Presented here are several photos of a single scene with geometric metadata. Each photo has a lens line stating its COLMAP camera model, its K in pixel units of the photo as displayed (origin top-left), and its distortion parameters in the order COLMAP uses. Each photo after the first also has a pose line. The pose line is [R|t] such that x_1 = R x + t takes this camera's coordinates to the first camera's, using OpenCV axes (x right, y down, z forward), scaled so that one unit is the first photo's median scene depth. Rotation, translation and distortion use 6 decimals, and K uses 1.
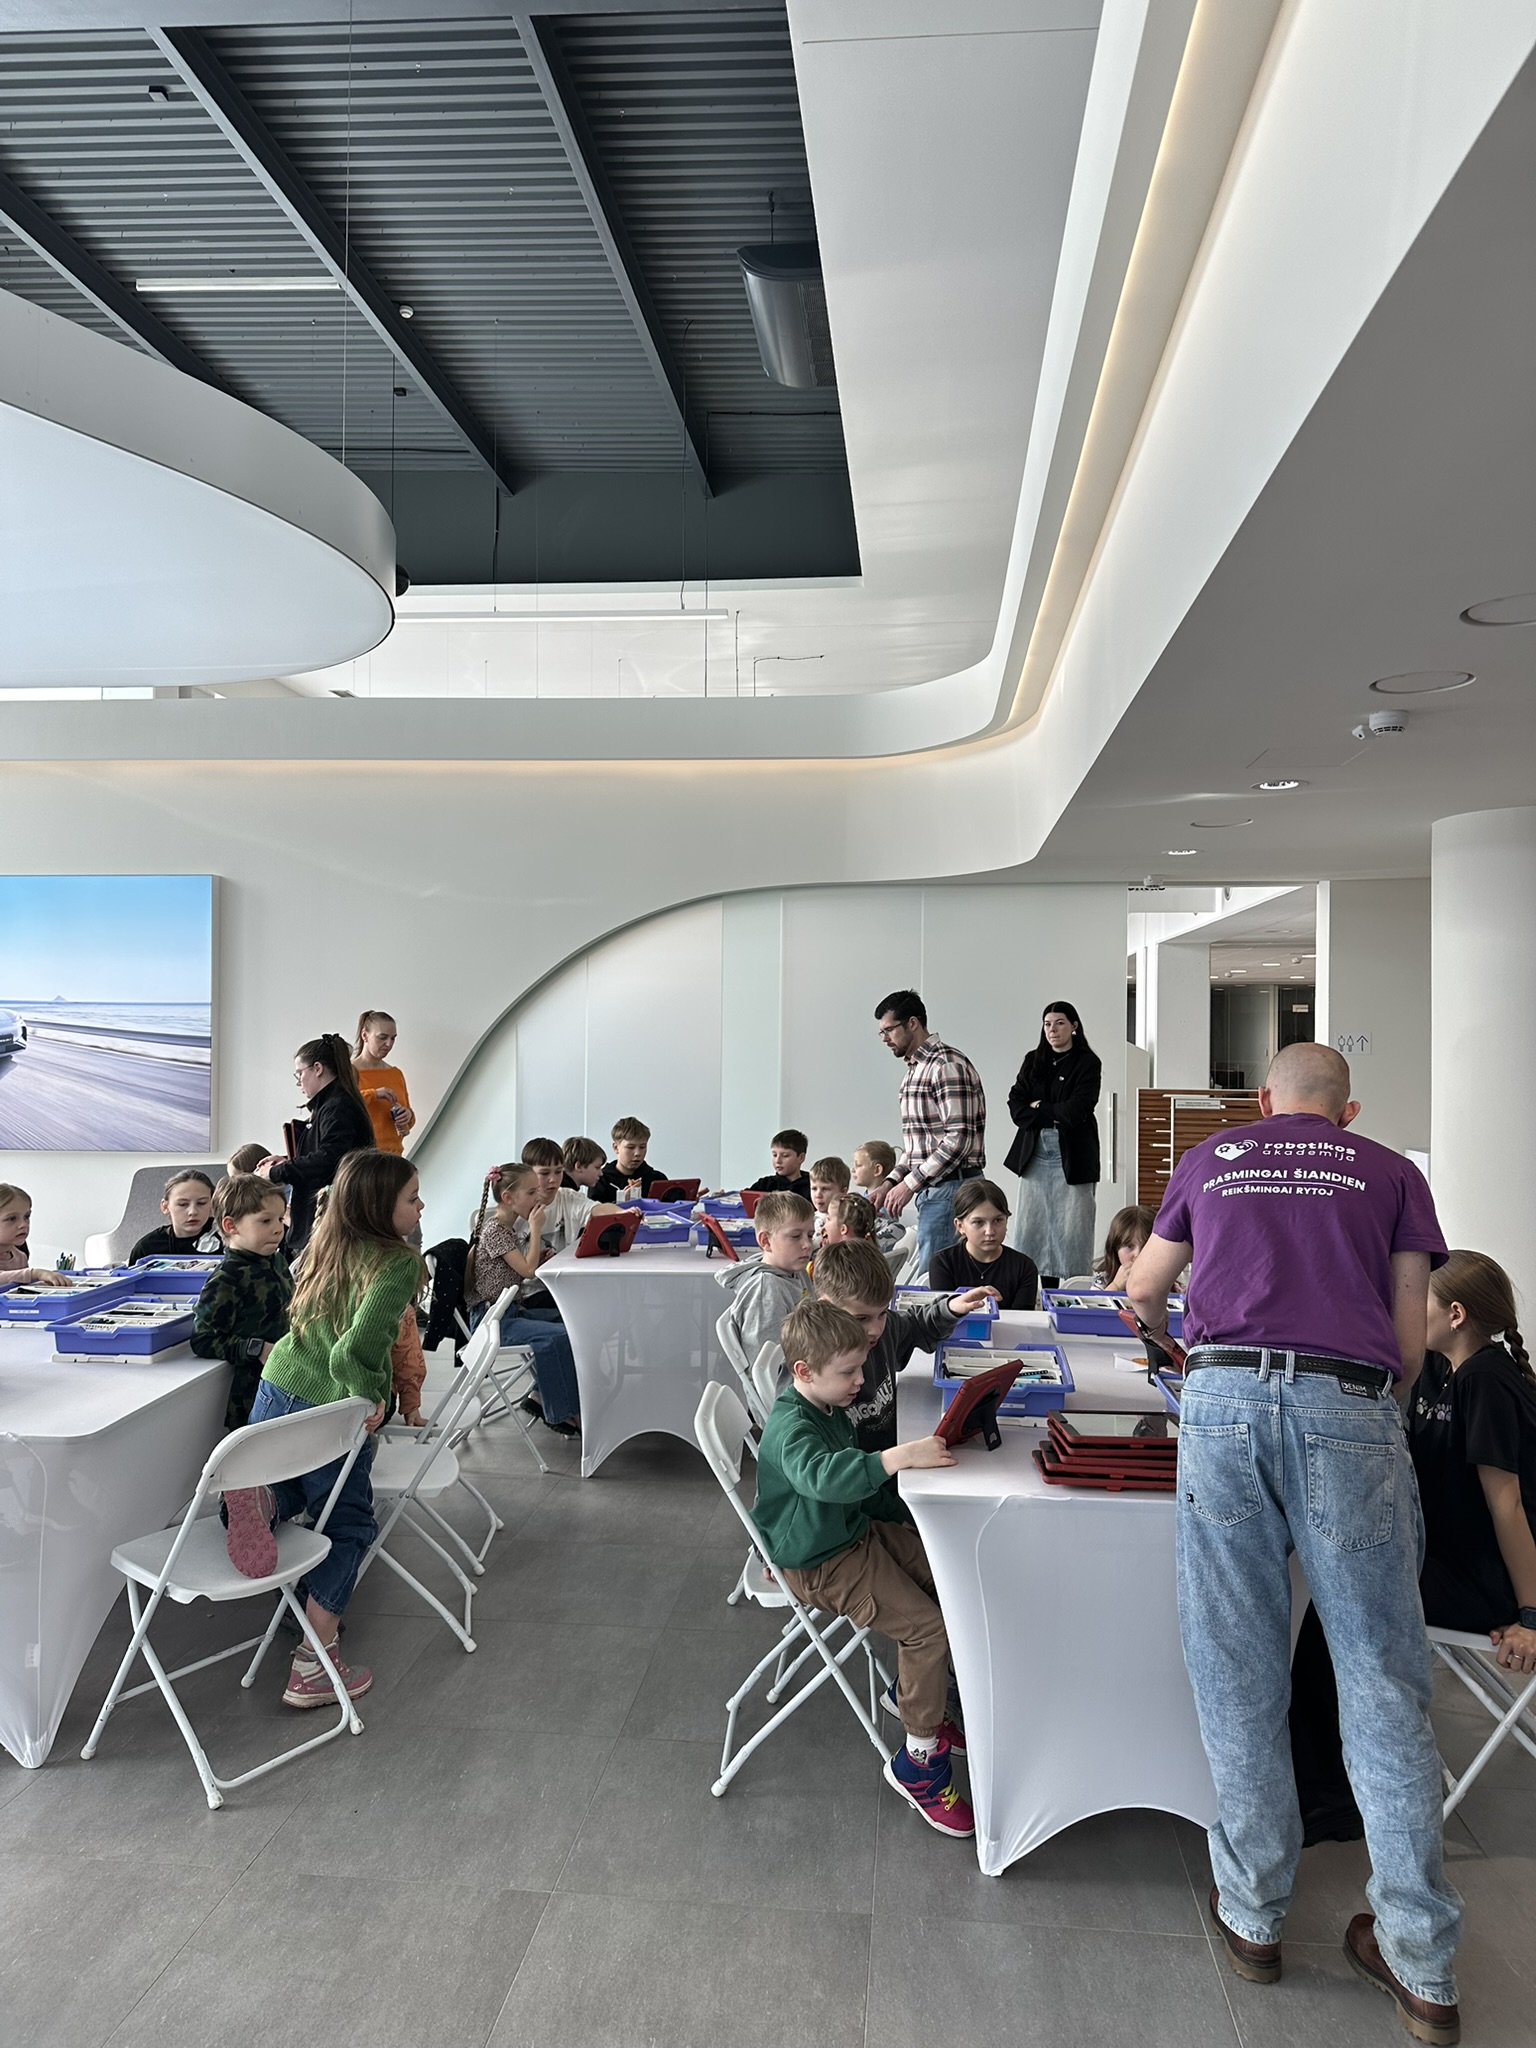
lens RADIAL K [[1459.1, 0, 792.0], [0, 1459.1, 1028.4], [0, 0, 1]] dist [0.036628, -0.045781]
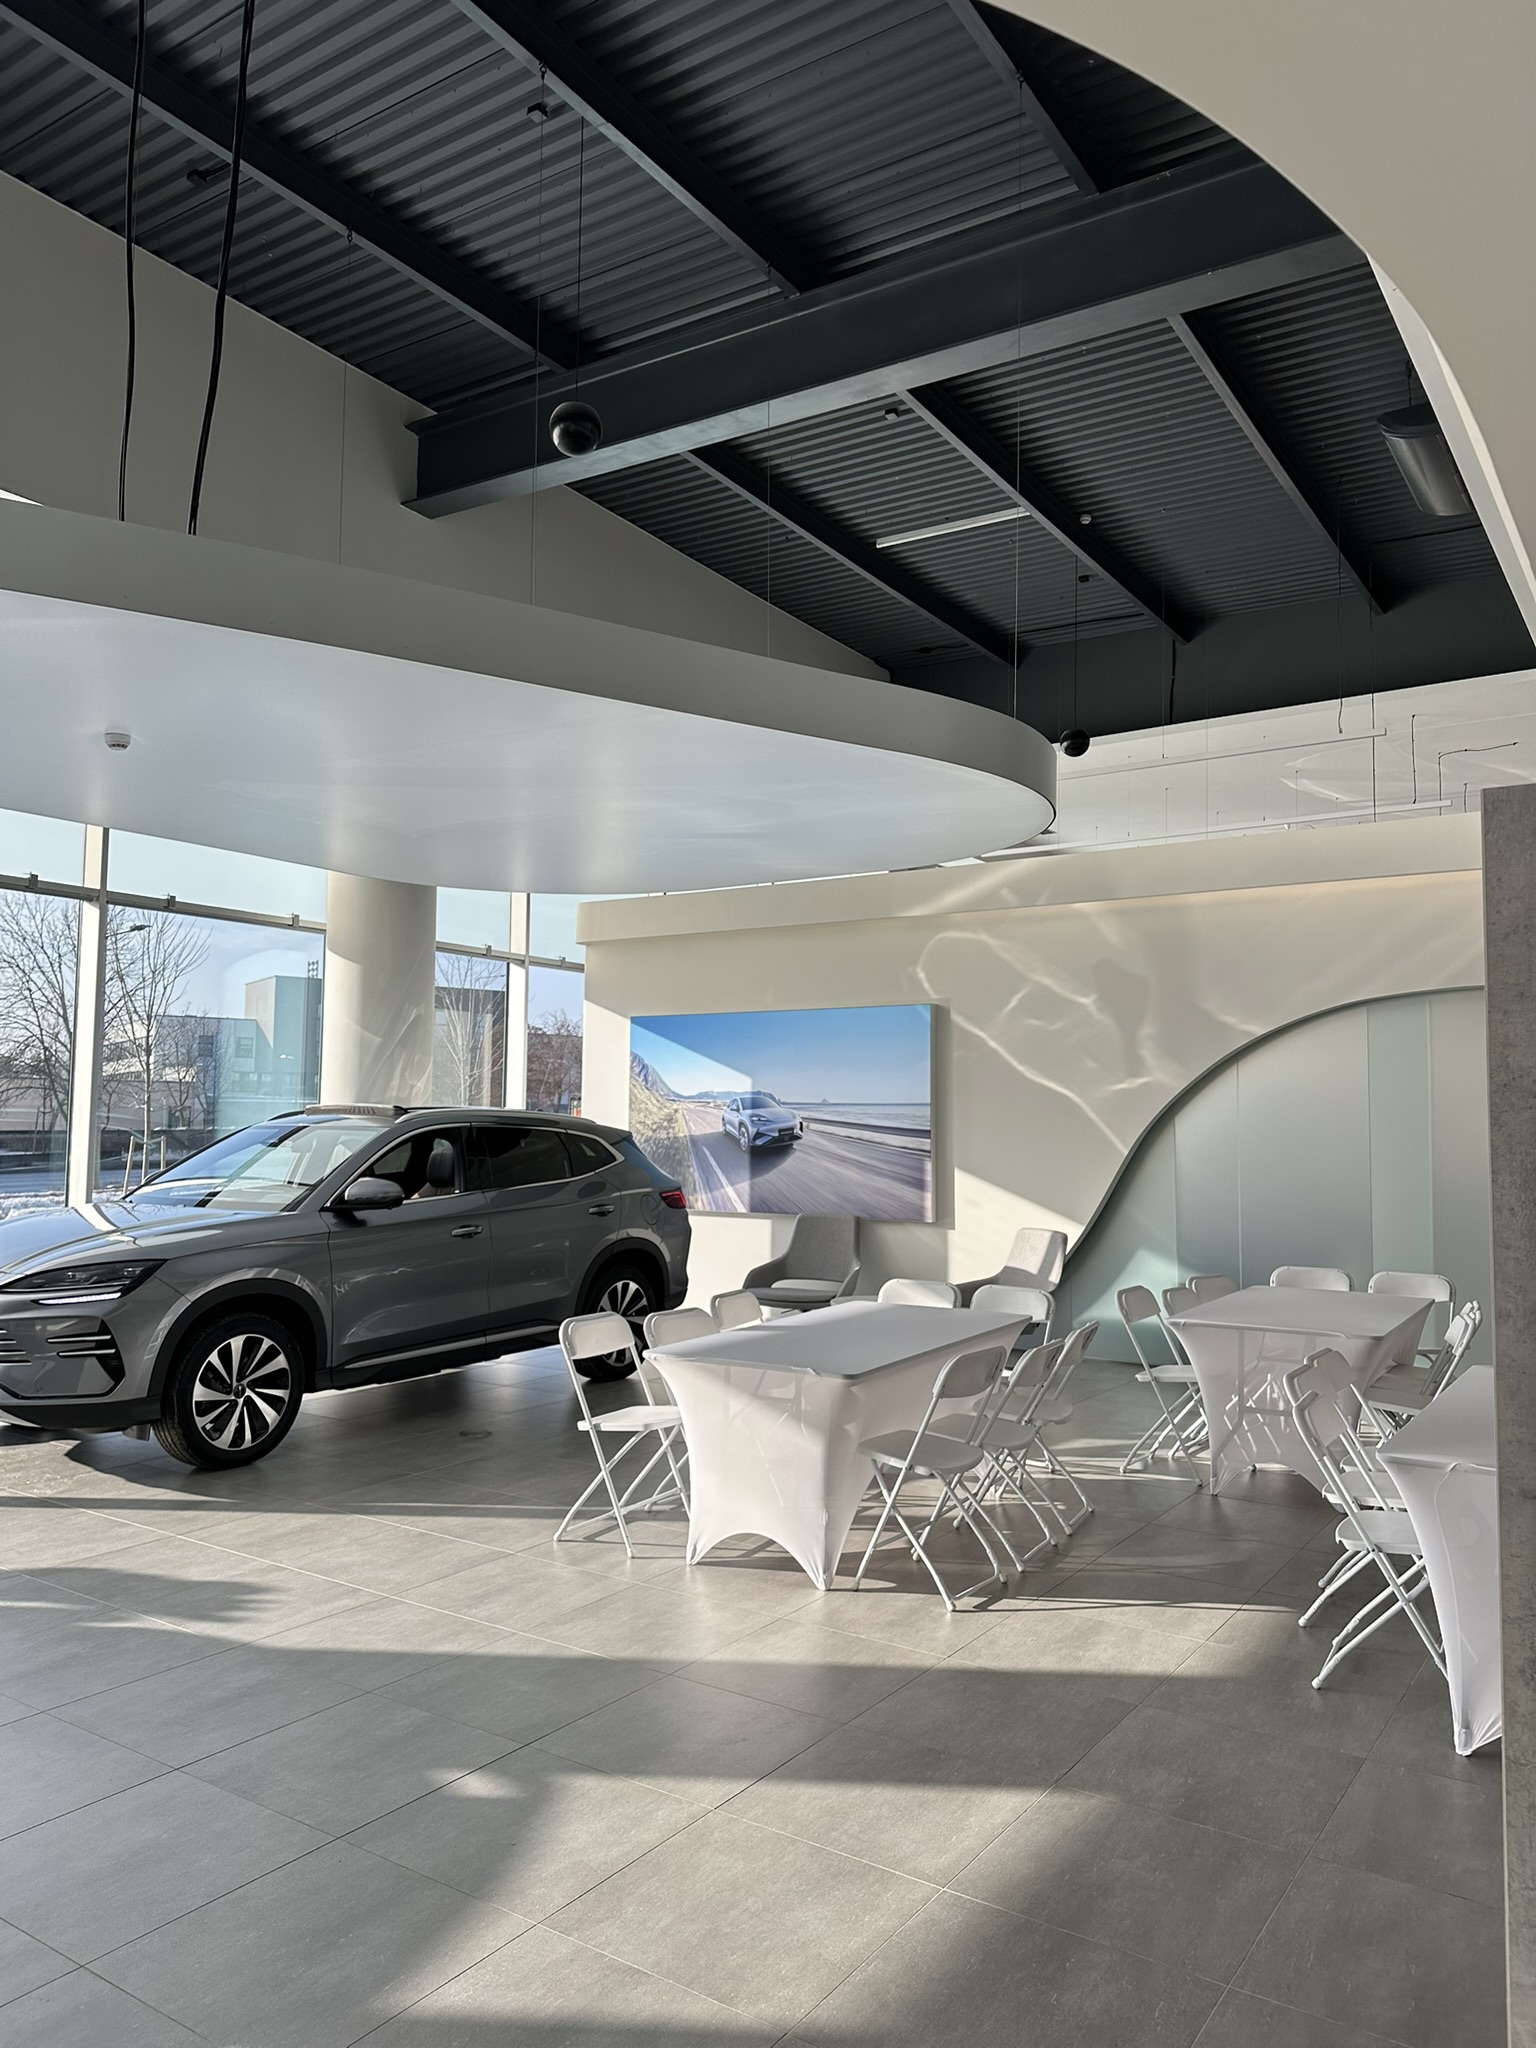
lens RADIAL K [[1420.7, 0, 765.2], [0, 1420.7, 1030.4], [0, 0, 1]] dist [0.157935, -0.270575]
pose [[0.878531, -0.030372, -0.476719, 0.071793], [-0.000167, 0.997957, -0.063887, -0.001707], [0.477686, 0.056207, 0.876731, -0.163340]]
